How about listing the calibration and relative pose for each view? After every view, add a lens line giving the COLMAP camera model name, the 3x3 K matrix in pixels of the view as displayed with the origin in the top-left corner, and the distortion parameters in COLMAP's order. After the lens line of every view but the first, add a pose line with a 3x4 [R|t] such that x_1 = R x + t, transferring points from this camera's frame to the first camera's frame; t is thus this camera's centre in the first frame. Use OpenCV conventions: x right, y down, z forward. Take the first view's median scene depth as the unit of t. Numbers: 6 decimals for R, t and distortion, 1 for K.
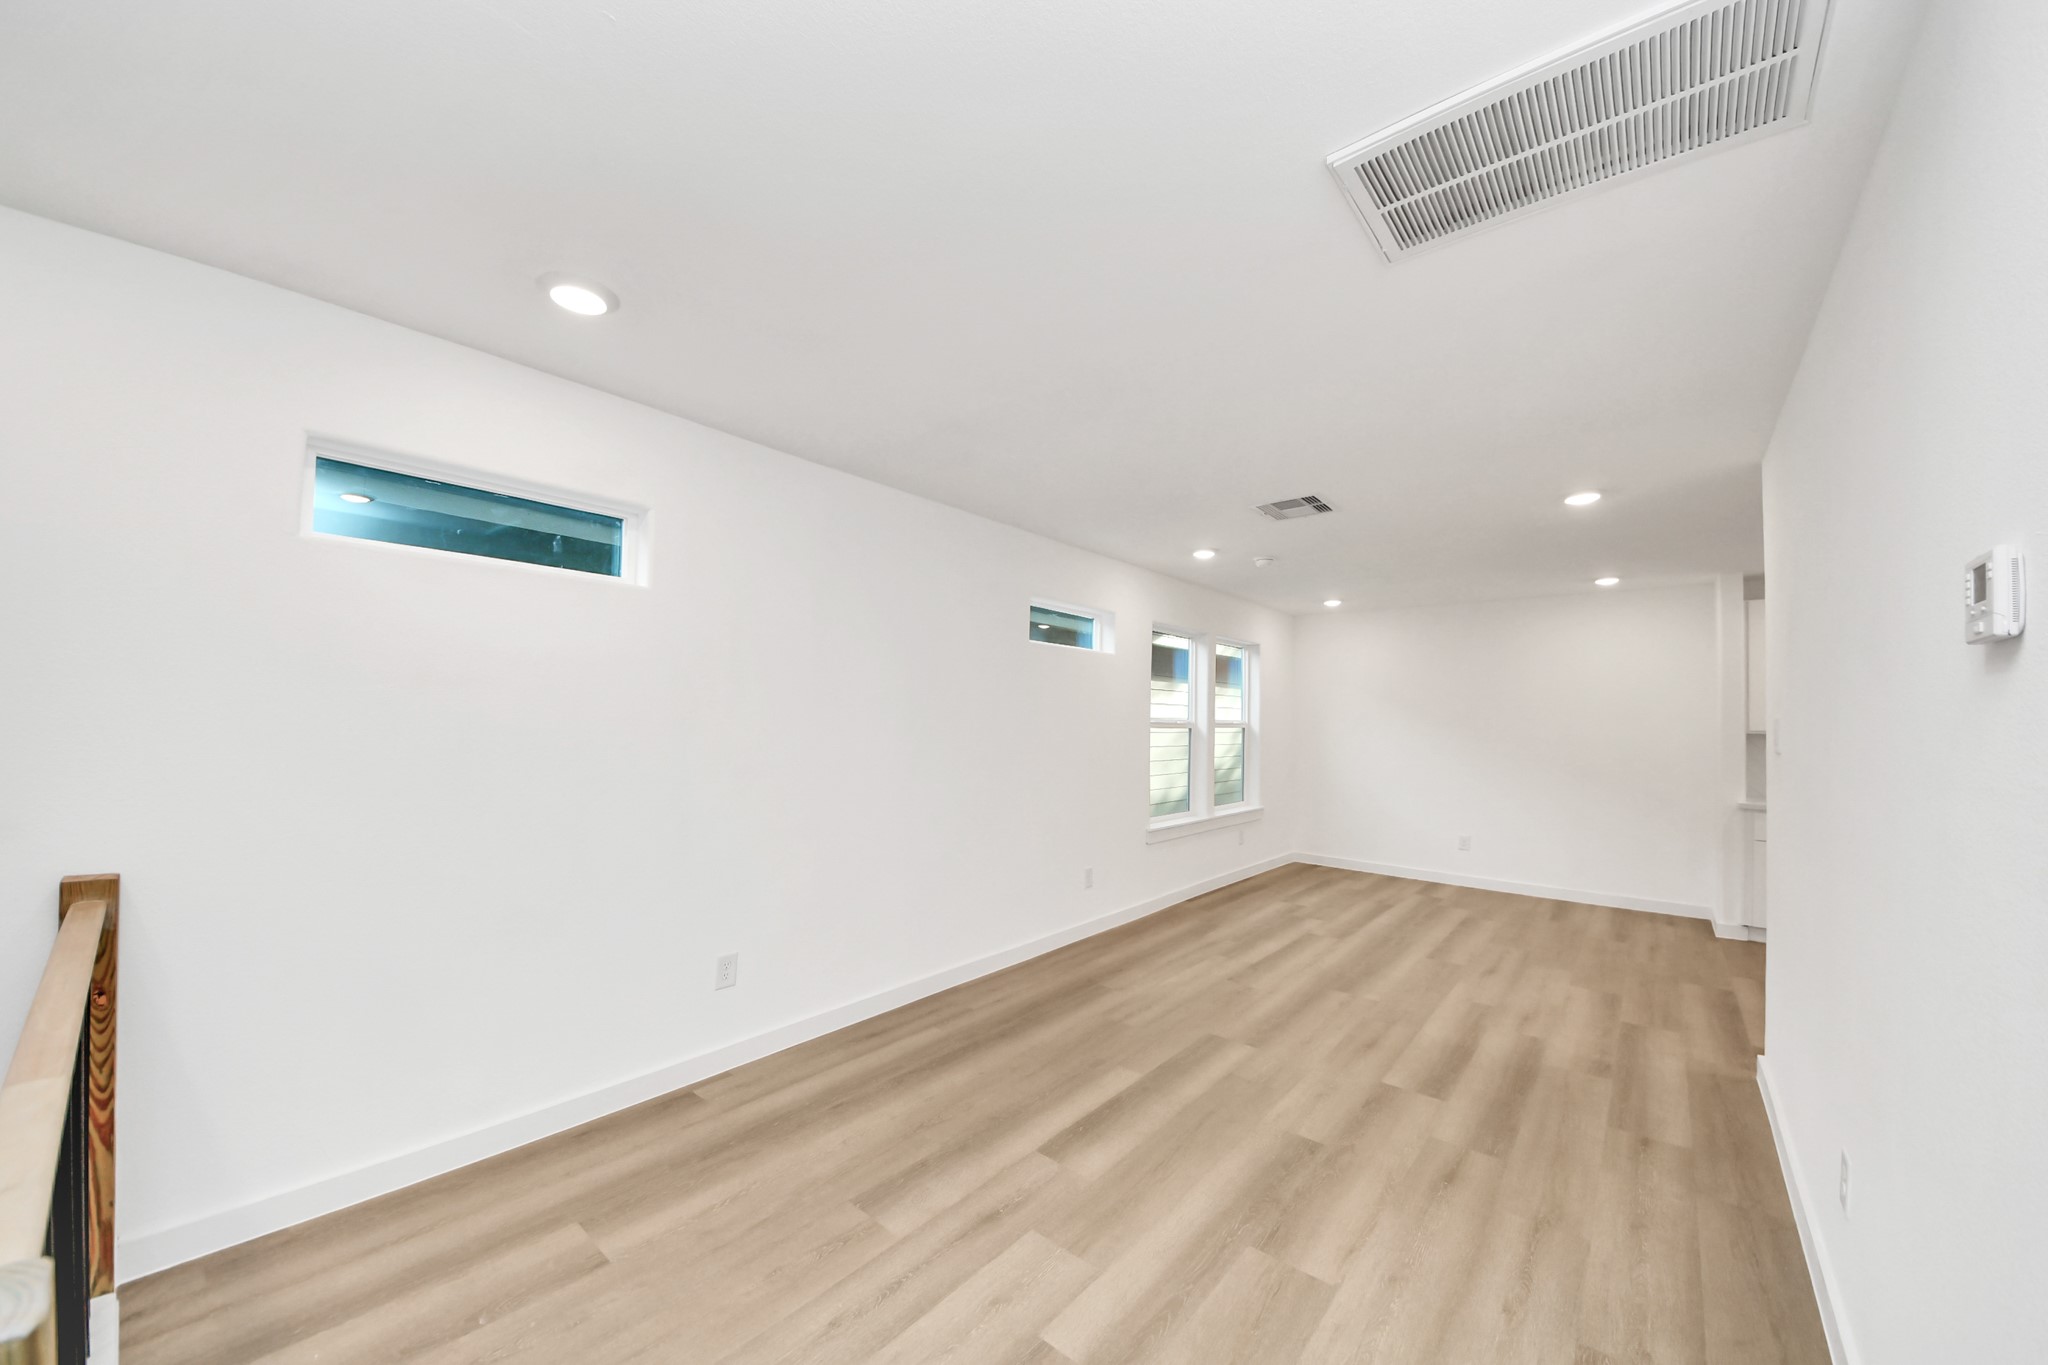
lens RADIAL K [[727.6, 0, 1024.0], [0, 727.6, 682.5], [0, 0, 1]] dist [0.061454, -0.028840]
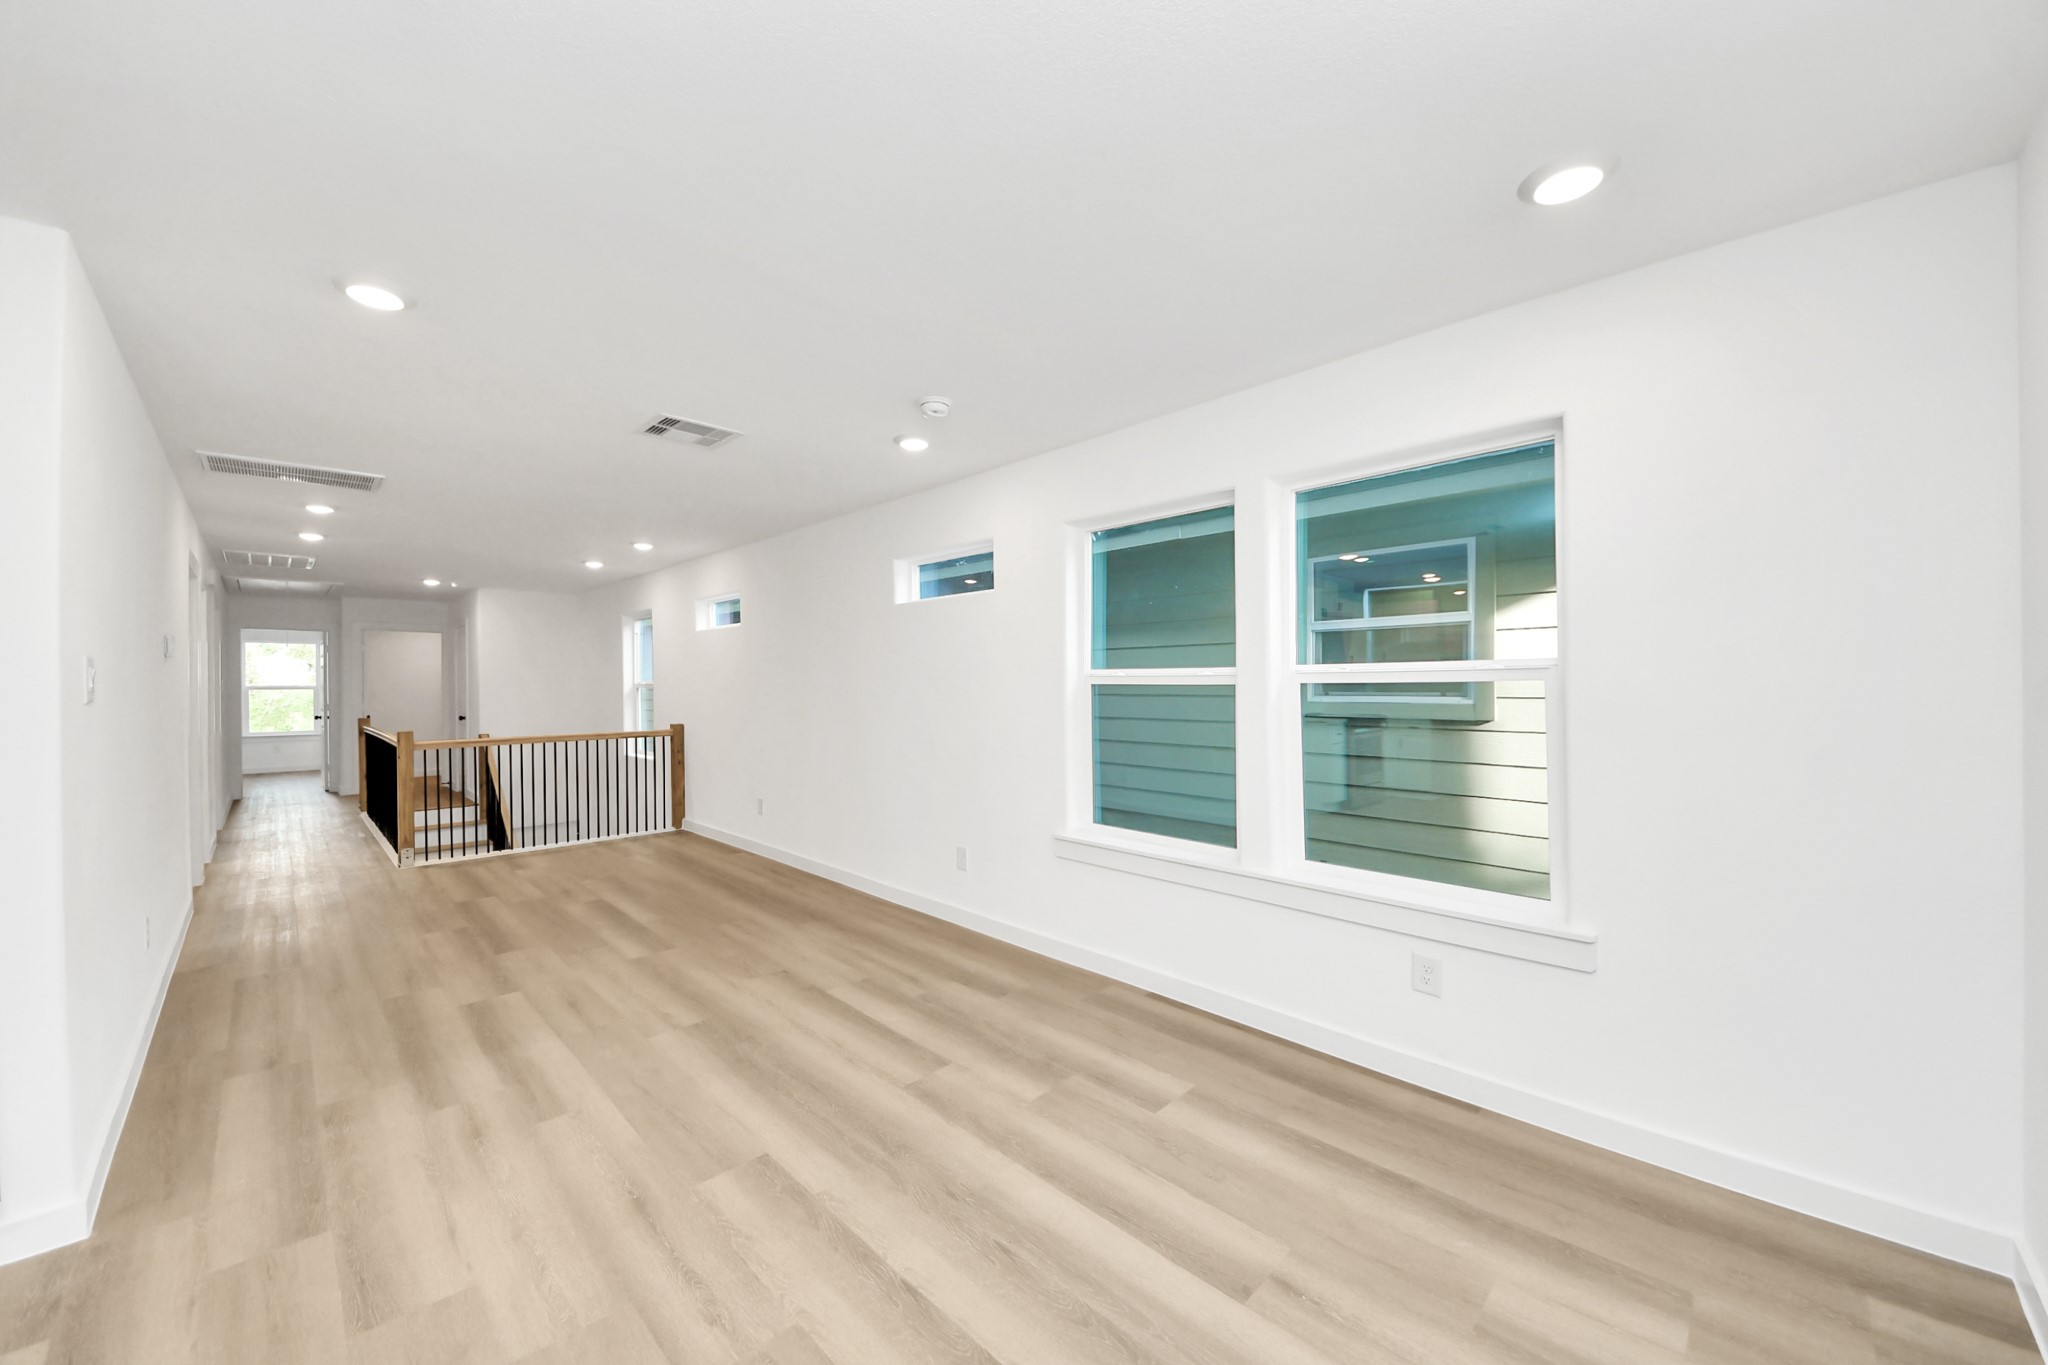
lens RADIAL K [[761.0, 0, 1028.8], [0, 761.0, 692.6], [0, 0, 1]] dist [0.046727, -0.023774]
pose [[-0.096571, -0.006379, -0.995306, 1.169527], [0.057498, 0.998274, -0.011977, 0.104898], [0.993664, -0.058385, -0.096037, 1.412734]]
